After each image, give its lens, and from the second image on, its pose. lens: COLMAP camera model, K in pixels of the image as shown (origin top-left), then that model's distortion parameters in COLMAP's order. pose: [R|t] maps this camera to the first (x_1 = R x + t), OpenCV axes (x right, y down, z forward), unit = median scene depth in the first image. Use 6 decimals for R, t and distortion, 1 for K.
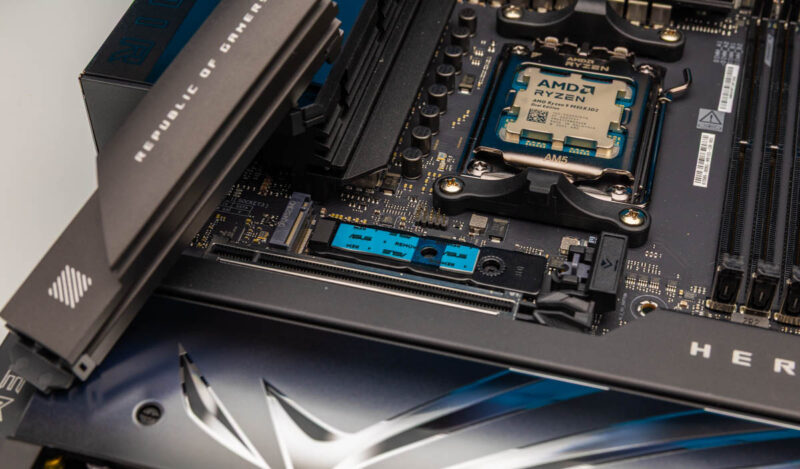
lens RADIAL K [[1292.8, 0, 400.0], [0, 1292.8, 234.5], [0, 0, 1]] dist [0.006871, 0.051123]
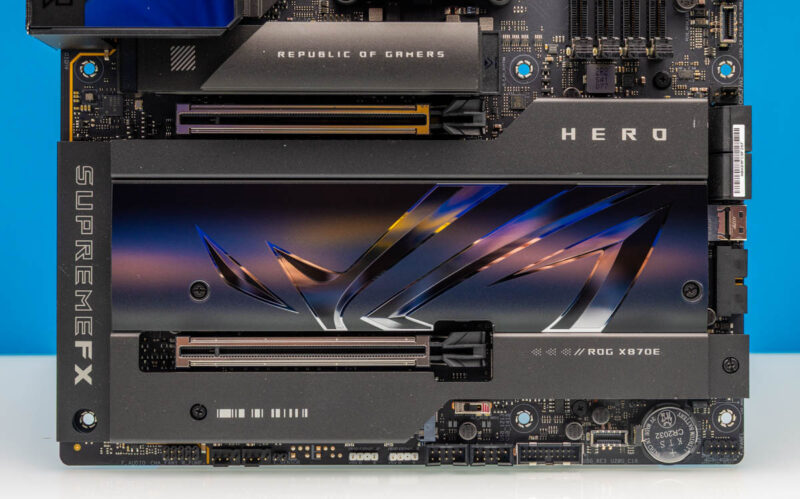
lens RADIAL K [[1663.3, 0, 420.9], [0, 1663.3, 249.6], [0, 0, 1]] dist [-0.026049, 0.281127]
pose [[0.964616, -0.262467, 0.025025, 0.004700], [0.170046, 0.691859, 0.701724, -0.859721], [-0.201493, -0.672639, 0.712010, -0.237292]]
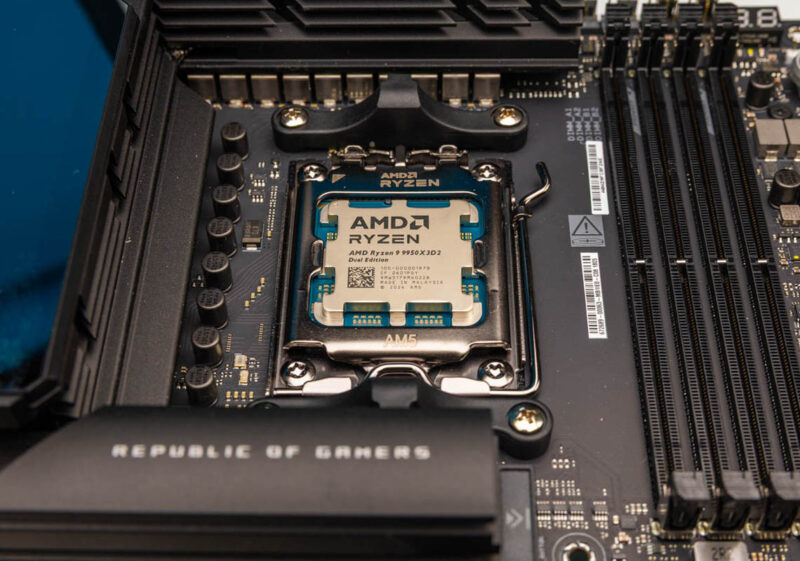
lens RADIAL K [[1259.0, 0, 372.4], [0, 1259.0, 279.8], [0, 0, 1]] dist [-0.029536, 0.005842]
pose [[0.971185, -0.193886, 0.138595, 0.015242], [0.181584, 0.978619, 0.096605, -0.153108], [-0.154362, -0.068655, 0.985626, 0.305284]]
